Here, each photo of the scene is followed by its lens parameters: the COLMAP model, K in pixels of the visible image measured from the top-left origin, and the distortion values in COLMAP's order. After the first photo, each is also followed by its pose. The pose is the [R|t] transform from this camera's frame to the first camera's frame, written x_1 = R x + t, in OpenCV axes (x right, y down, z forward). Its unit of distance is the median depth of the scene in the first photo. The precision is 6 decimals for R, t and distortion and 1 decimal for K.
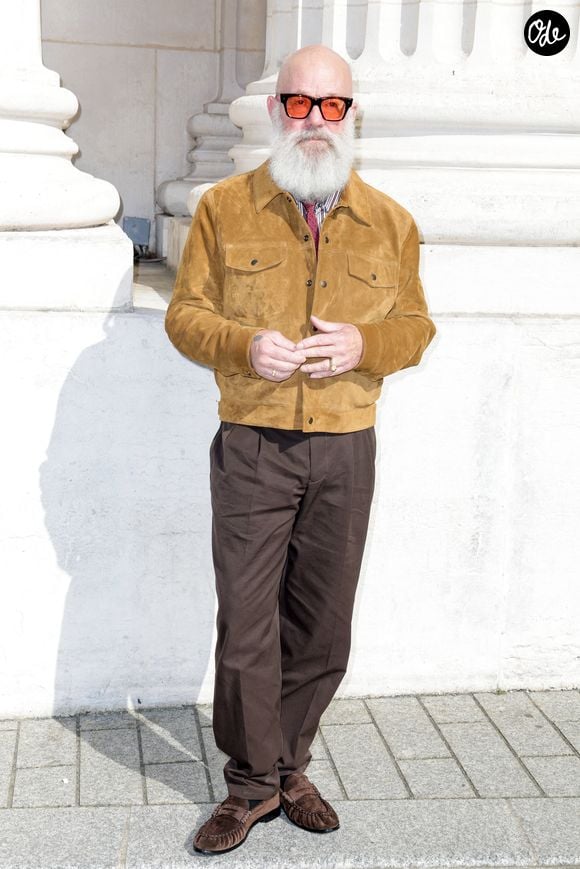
lens RADIAL K [[1551.2, 0, 289.9], [0, 1551.2, 445.1], [0, 0, 1]] dist [0.246415, 0.001539]
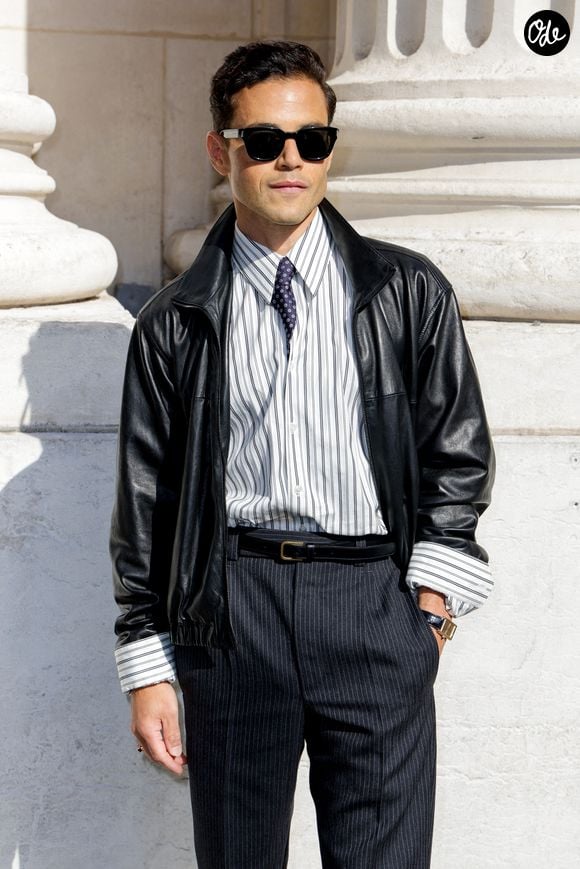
lens RADIAL K [[2249.4, 0, 290.0], [0, 2249.4, 434.5], [0, 0, 1]] dist [0.429881, 0.100096]
pose [[0.999799, -0.005856, -0.019155, -0.020031], [0.004412, 0.997203, -0.074605, -0.013200], [0.019538, 0.074506, 0.997029, 0.060521]]
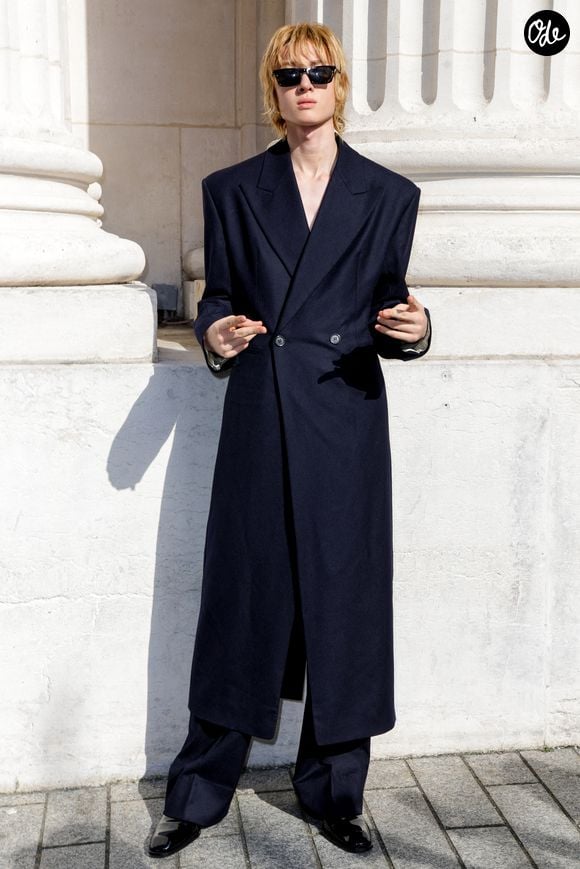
lens RADIAL K [[1355.6, 0, 287.0], [0, 1355.6, 413.8], [0, 0, 1]] dist [0.167670, 0.210644]
pose [[0.999553, -0.026487, -0.013881, -0.008264], [0.025505, 0.997446, -0.066716, 0.005272], [0.015613, 0.066332, 0.997675, 0.143908]]
